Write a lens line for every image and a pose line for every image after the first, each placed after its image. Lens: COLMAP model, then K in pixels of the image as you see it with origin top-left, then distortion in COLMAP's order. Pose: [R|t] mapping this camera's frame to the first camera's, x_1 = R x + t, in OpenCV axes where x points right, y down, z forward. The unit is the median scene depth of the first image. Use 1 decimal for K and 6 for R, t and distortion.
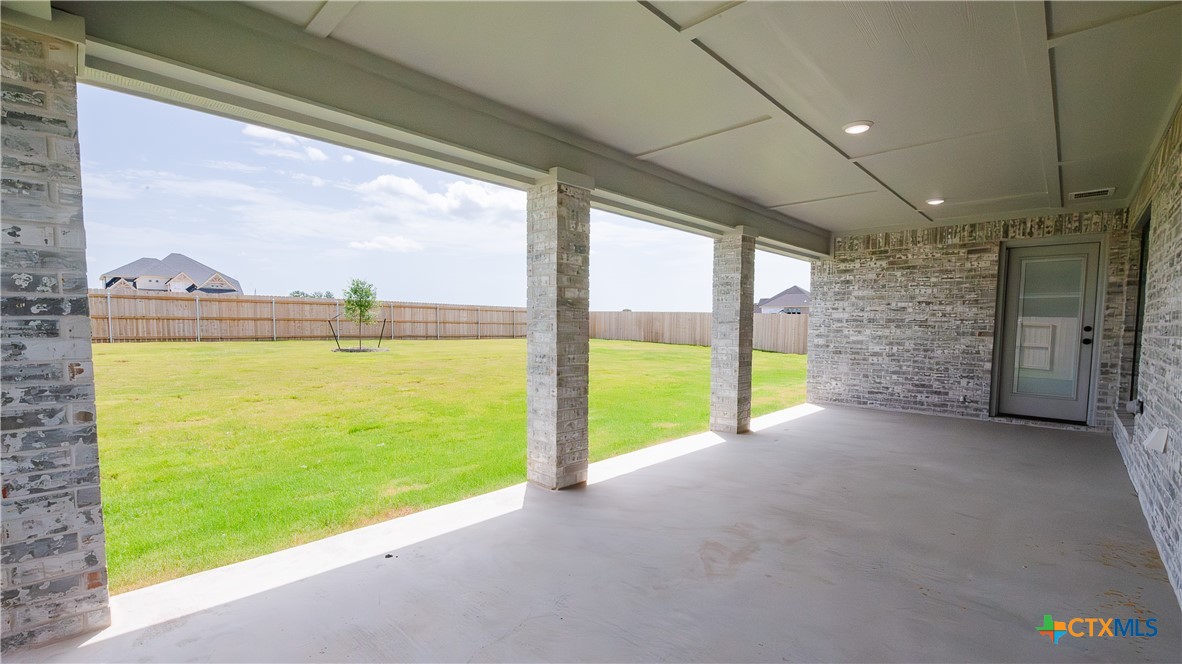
lens RADIAL K [[470.9, 0, 596.6], [0, 470.9, 329.6], [0, 0, 1]] dist [0.001345, -0.000014]
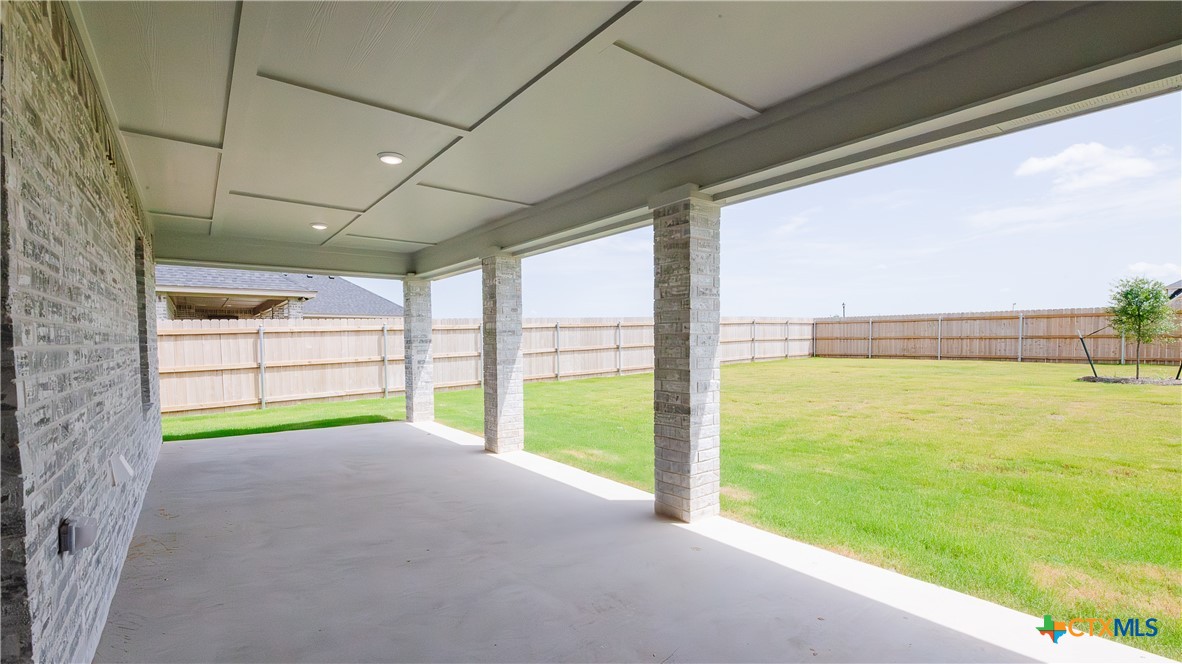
lens RADIAL K [[501.4, 0, 587.6], [0, 501.4, 356.3], [0, 0, 1]] dist [0.001370, 0.000004]
pose [[-0.118448, 0.019642, -0.992766, 0.314021], [-0.004224, 0.999785, 0.020285, -0.002643], [0.992951, 0.006596, -0.118339, 0.309764]]
